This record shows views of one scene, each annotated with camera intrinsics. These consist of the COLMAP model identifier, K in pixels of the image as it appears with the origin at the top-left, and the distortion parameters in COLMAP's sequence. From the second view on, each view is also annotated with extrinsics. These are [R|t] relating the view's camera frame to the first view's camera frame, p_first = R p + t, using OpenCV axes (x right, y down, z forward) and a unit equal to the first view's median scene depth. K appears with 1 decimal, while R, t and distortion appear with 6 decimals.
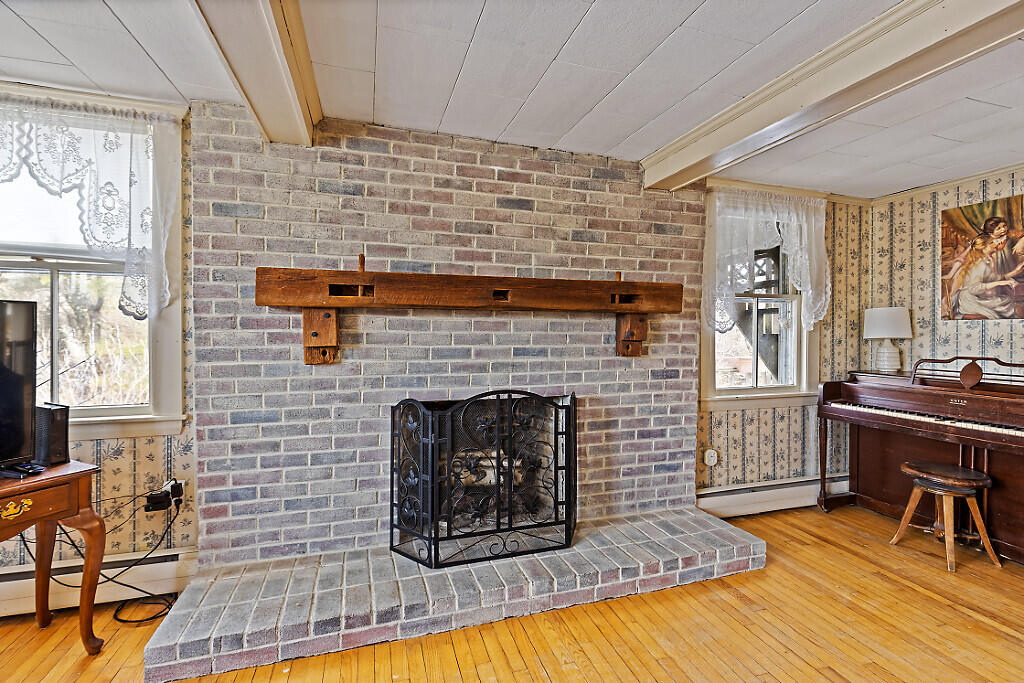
lens RADIAL K [[472.3, 0, 510.1], [0, 472.3, 331.4], [0, 0, 1]] dist [-0.000486, 0.000299]
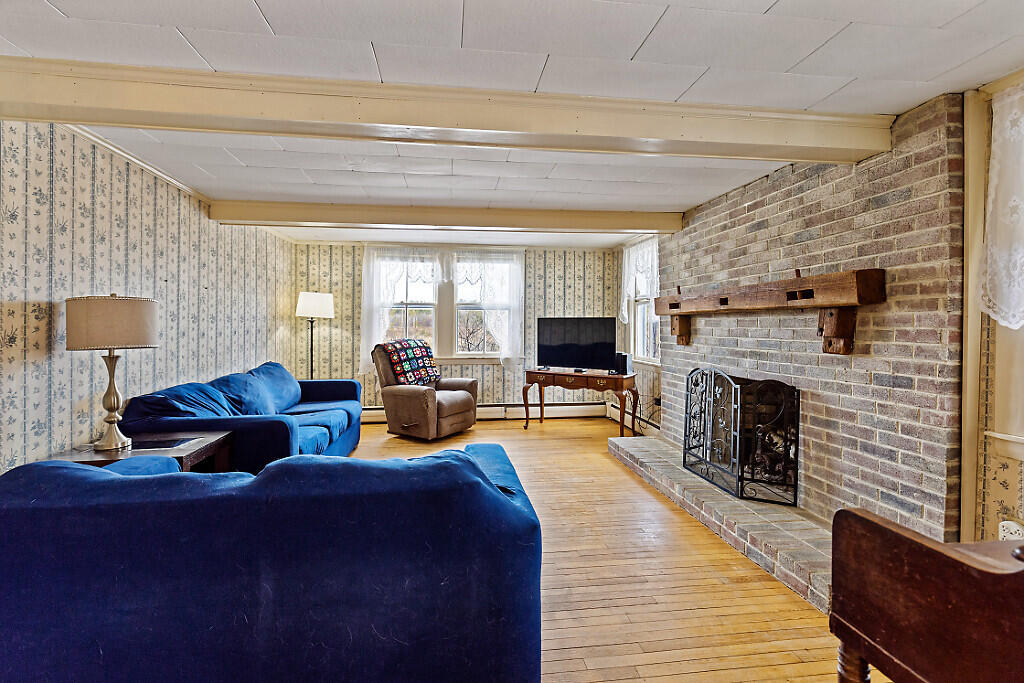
lens RADIAL K [[472.3, 0, 503.1], [0, 472.3, 330.1], [0, 0, 1]] dist [-0.000486, 0.000299]
pose [[-0.183741, 0.000344, -0.982975, 1.282948], [-0.007680, 0.999969, 0.001785, 0.009440], [0.982945, 0.007877, -0.183733, 0.527065]]
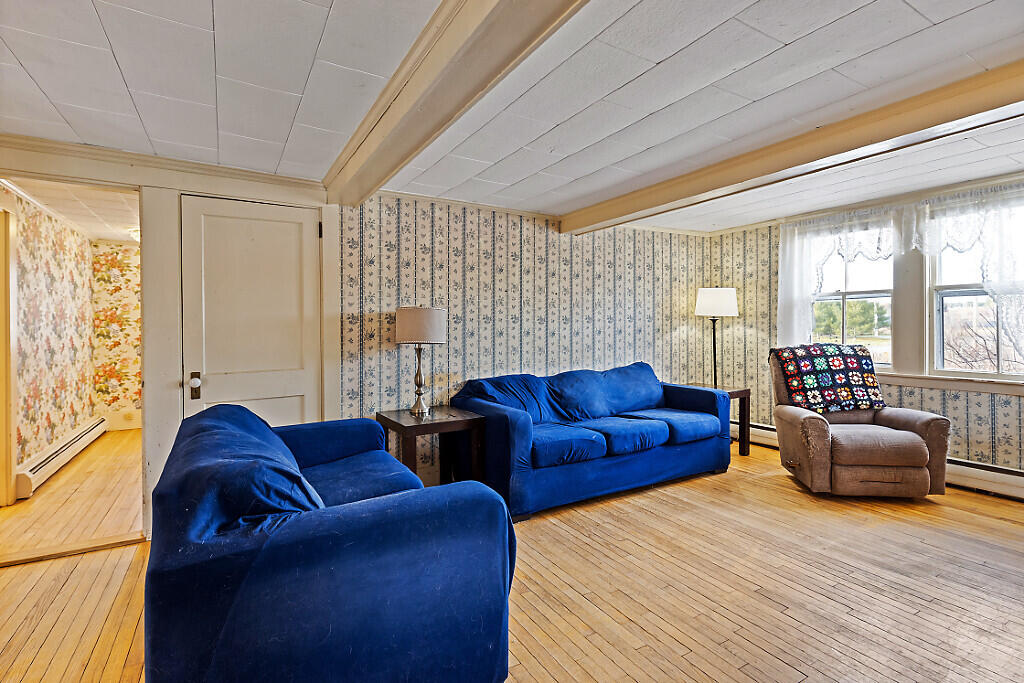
lens RADIAL K [[472.3, 0, 509.9], [0, 472.3, 326.4], [0, 0, 1]] dist [-0.000486, 0.000299]
pose [[-0.972090, -0.002582, -0.234594, 0.622702], [-0.003196, 0.999992, 0.002237, 0.002560], [0.234587, 0.002924, -0.972091, 0.927902]]
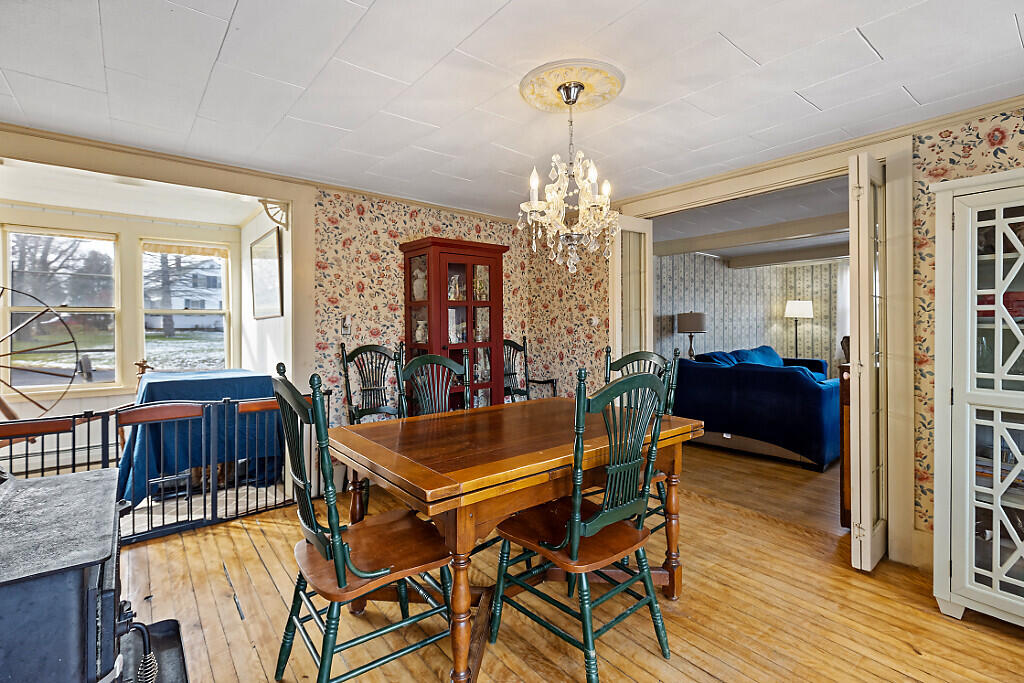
lens RADIAL K [[472.3, 0, 525.0], [0, 472.3, 327.0], [0, 0, 1]] dist [-0.000486, 0.000299]
pose [[-0.922659, -0.001072, -0.385615, 2.155343], [-0.001238, 0.999999, 0.000181, 0.025549], [0.385614, 0.000644, -0.922660, 1.425315]]
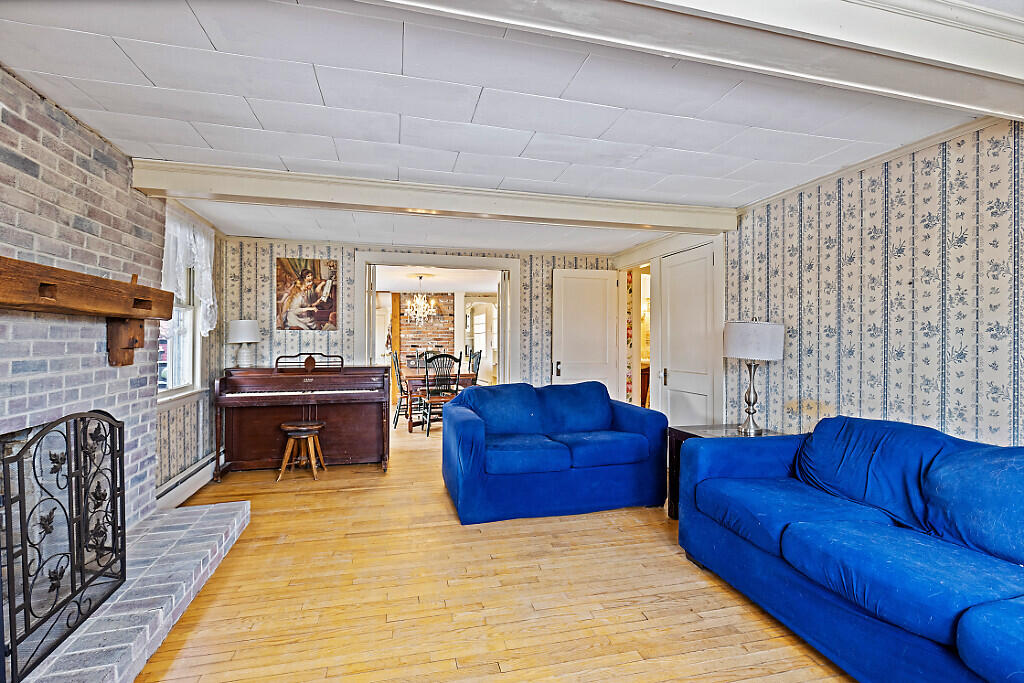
lens RADIAL K [[472.3, 0, 512.3], [0, 472.3, 339.0], [0, 0, 1]] dist [-0.000486, 0.000299]
pose [[0.048841, -0.005312, 0.998792, -0.629913], [-0.000553, 0.999986, 0.005345, -0.003997], [-0.998806, -0.000813, 0.048837, 0.195893]]
